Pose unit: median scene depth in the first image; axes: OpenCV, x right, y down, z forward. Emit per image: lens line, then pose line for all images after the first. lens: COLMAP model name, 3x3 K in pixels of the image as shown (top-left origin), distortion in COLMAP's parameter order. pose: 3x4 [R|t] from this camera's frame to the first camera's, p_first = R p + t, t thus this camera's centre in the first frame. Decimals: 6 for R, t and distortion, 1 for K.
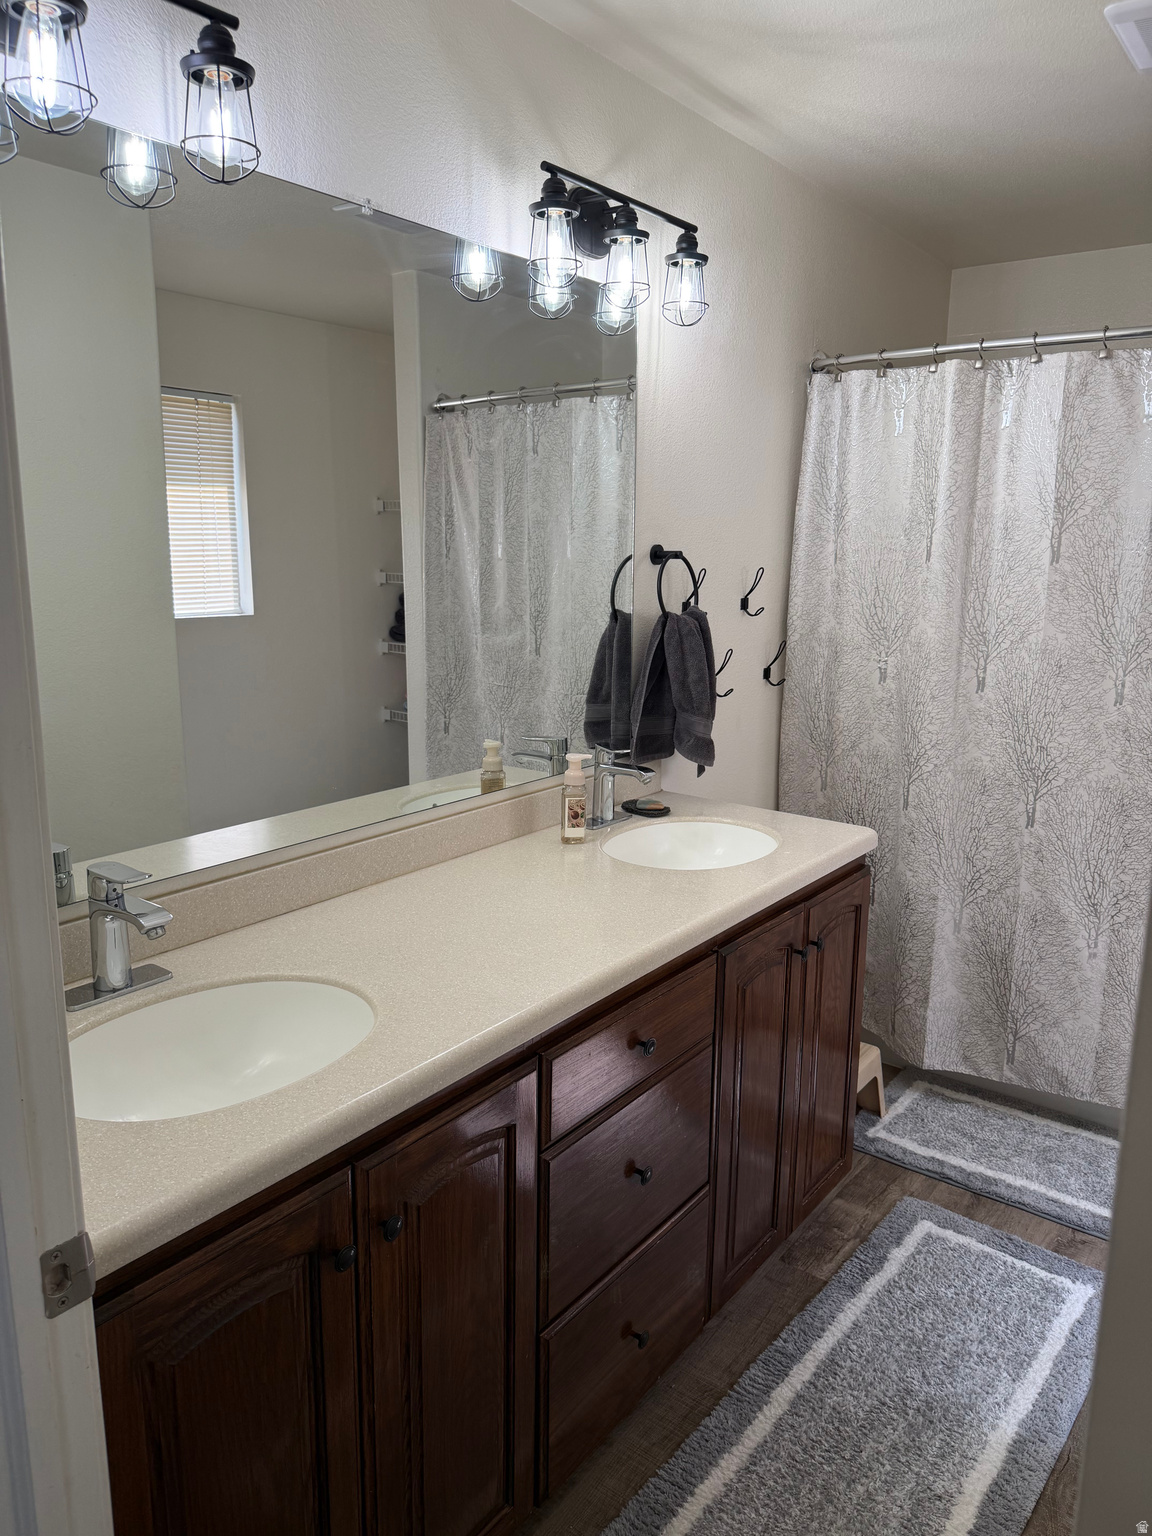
lens RADIAL K [[1088.3, 0, 576.3], [0, 1088.3, 754.2], [0, 0, 1]] dist [0.008575, -0.005097]
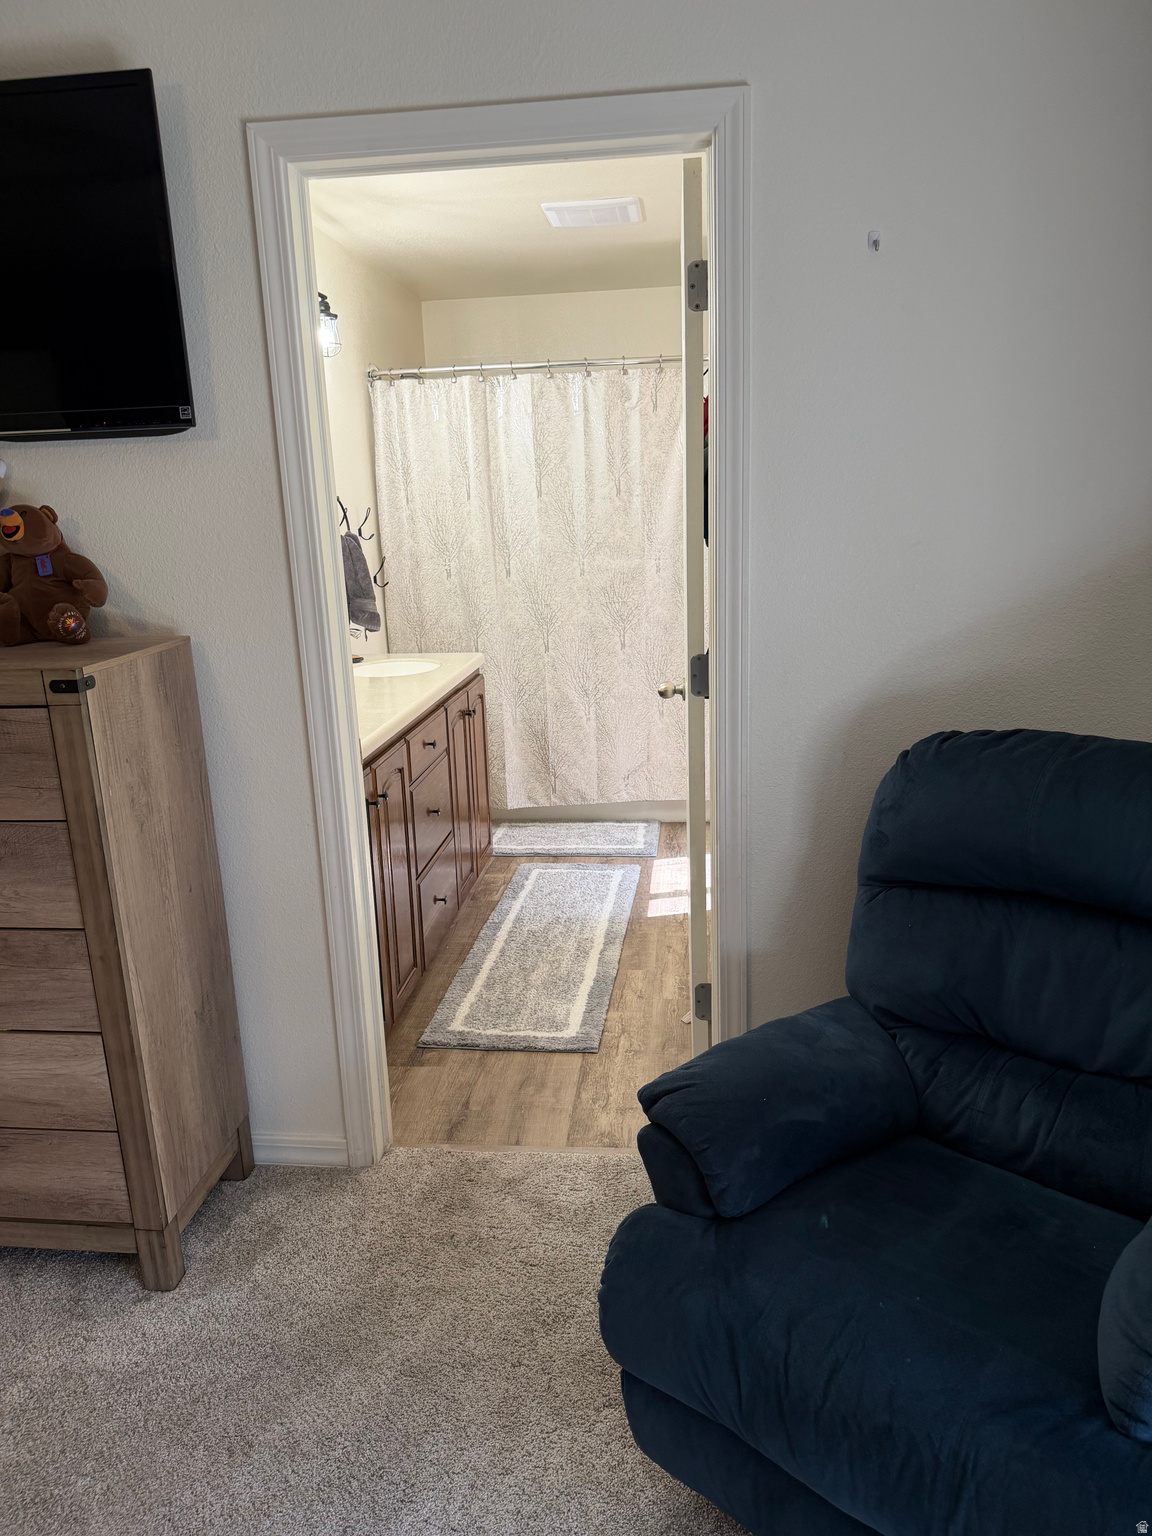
lens RADIAL K [[1088.3, 0, 568.6], [0, 1088.3, 761.3], [0, 0, 1]] dist [0.008575, -0.005097]
pose [[0.858856, -0.160394, 0.486457, -0.417946], [0.139393, 0.987053, 0.079346, 0.105145], [-0.492886, -0.000338, 0.870094, -0.511889]]
